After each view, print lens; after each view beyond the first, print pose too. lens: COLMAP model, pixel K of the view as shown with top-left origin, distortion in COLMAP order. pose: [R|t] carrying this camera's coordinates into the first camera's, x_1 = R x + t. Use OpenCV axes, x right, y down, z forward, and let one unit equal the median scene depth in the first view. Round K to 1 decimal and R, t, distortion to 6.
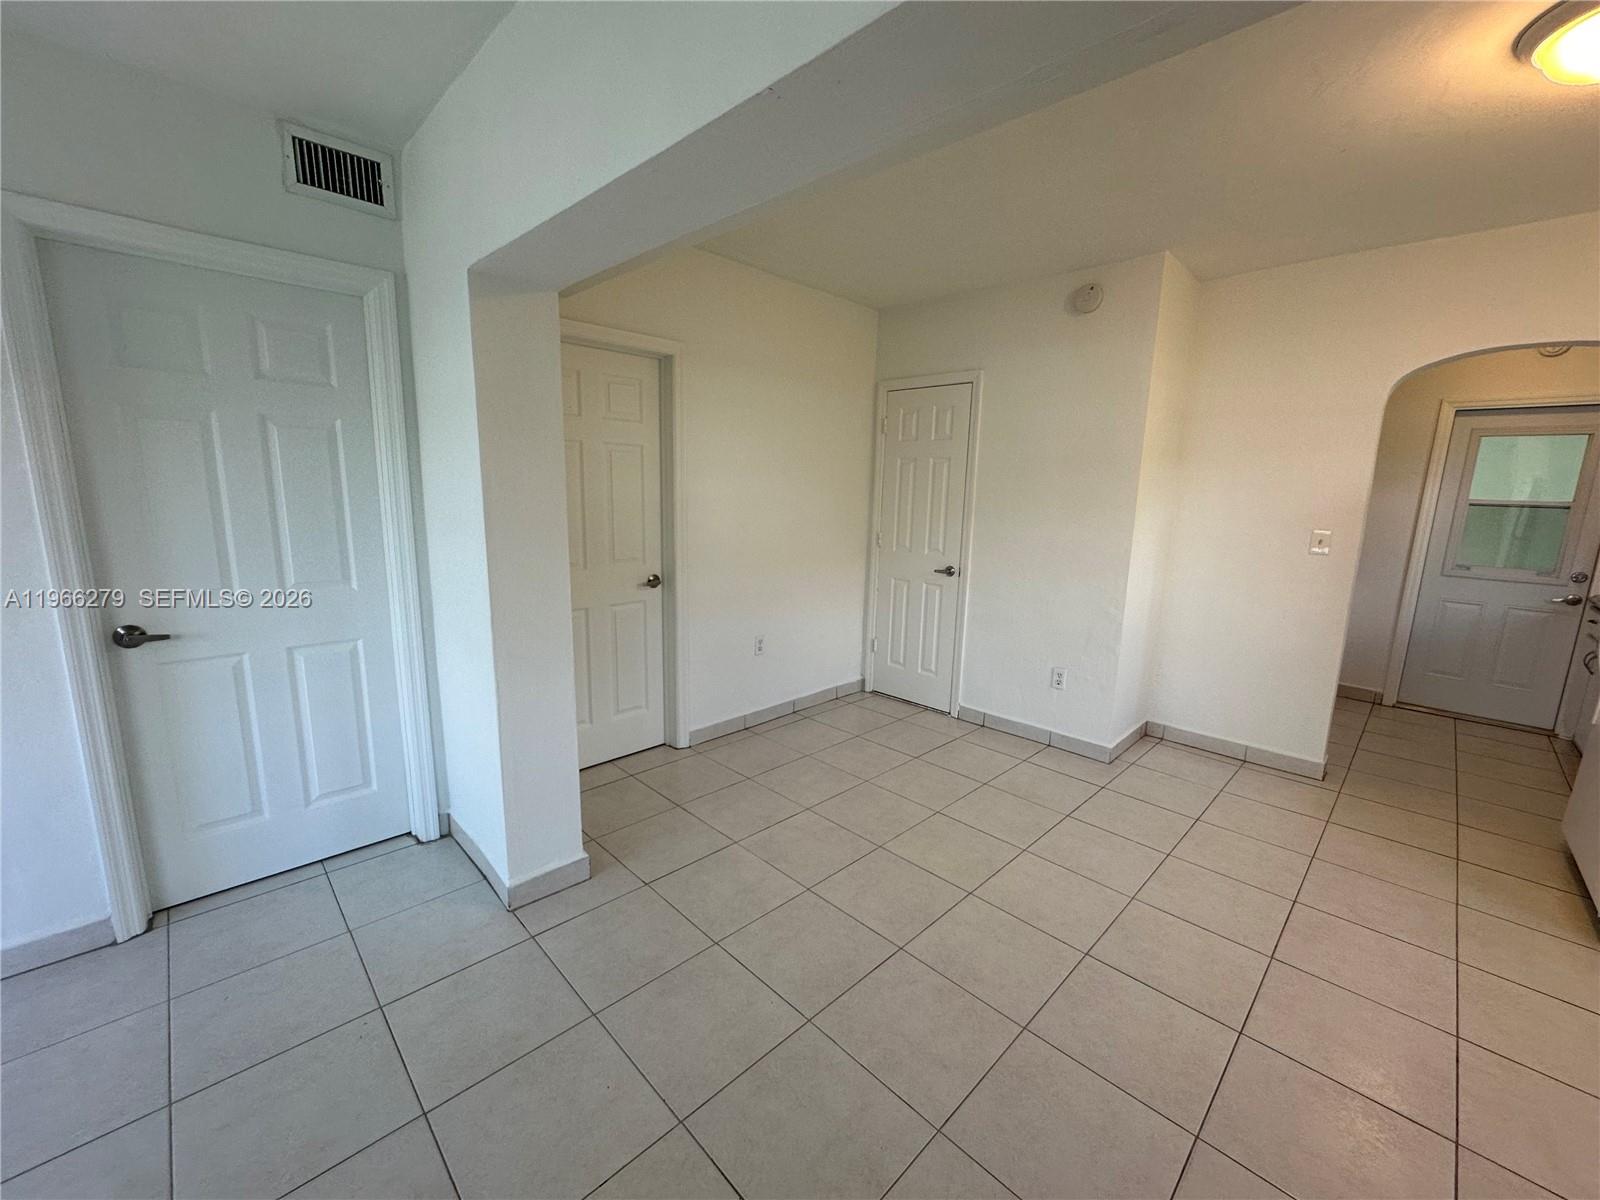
lens RADIAL K [[636.5, 0, 801.8], [0, 636.5, 602.3], [0, 0, 1]] dist [-0.002594, -0.000135]
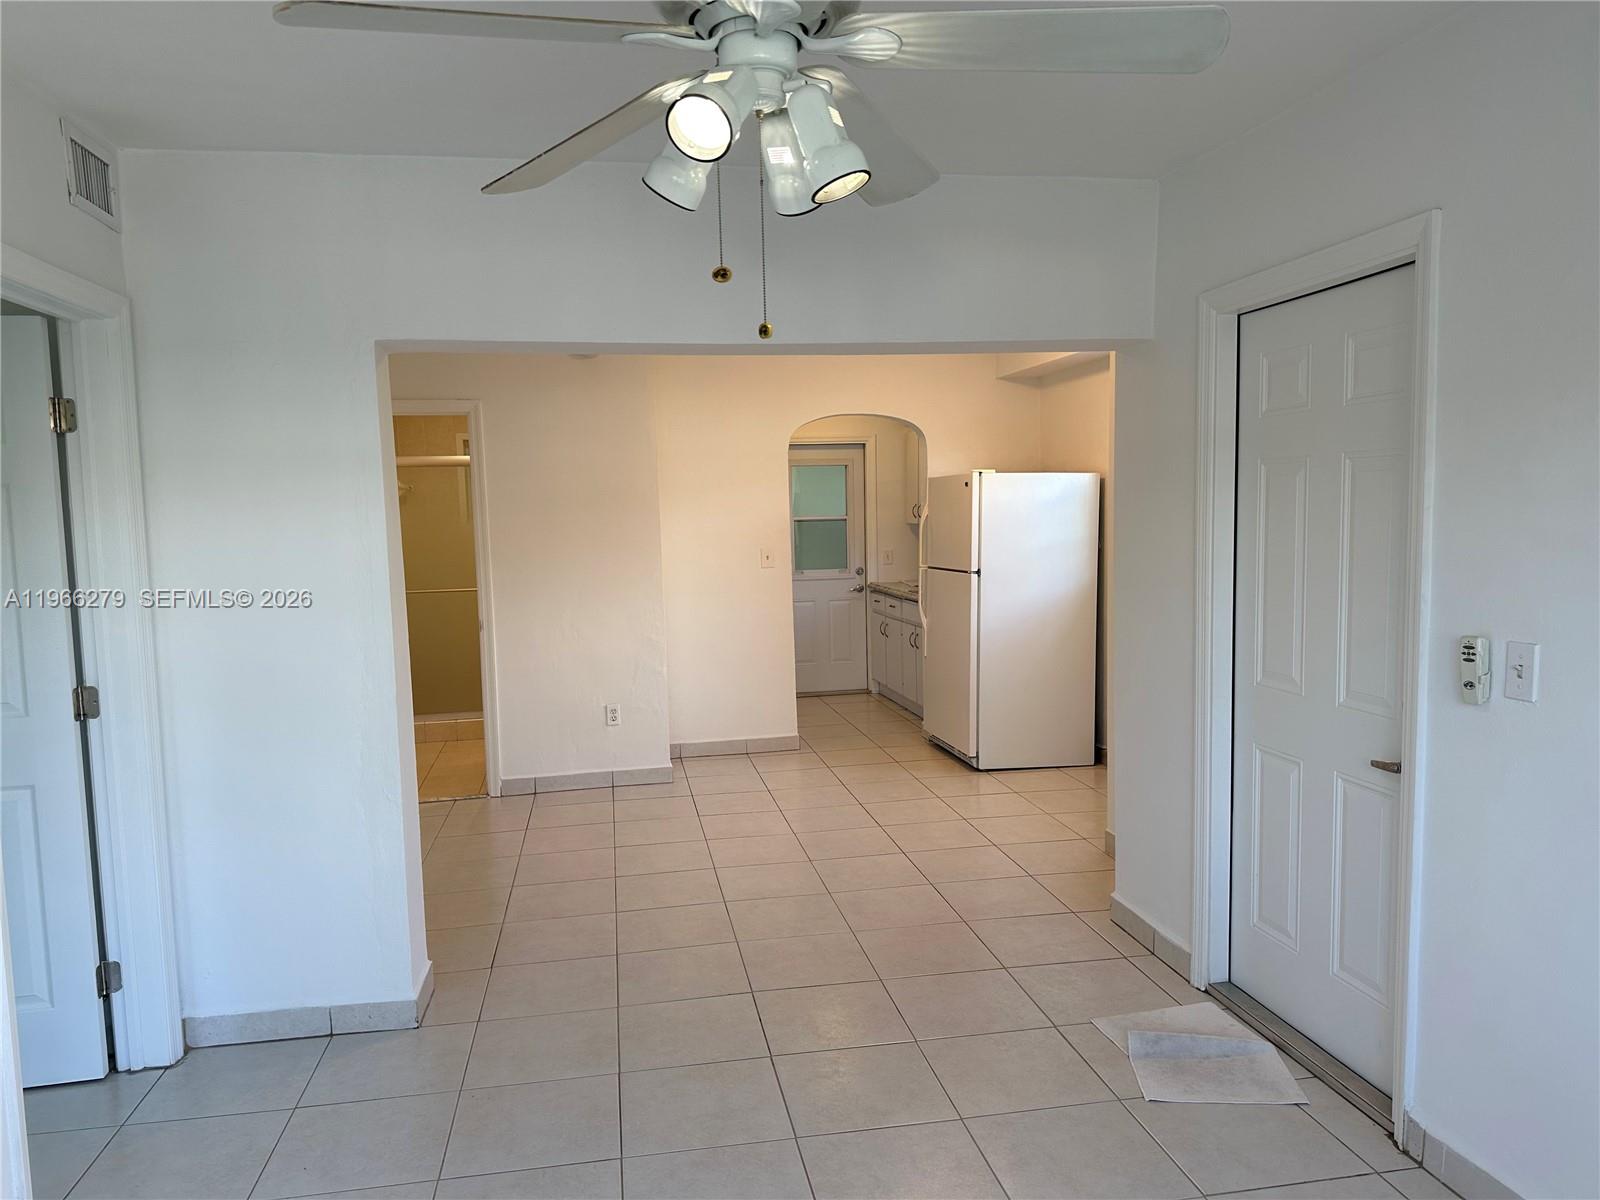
lens RADIAL K [[1136.6, 0, 793.9], [0, 1136.6, 614.8], [0, 0, 1]] dist [0.070419, -0.092918]
pose [[0.560640, -0.115248, 0.820001, -0.863946], [0.187968, 0.982129, 0.009519, 0.003223], [-0.806444, 0.148797, 0.572283, -0.257216]]
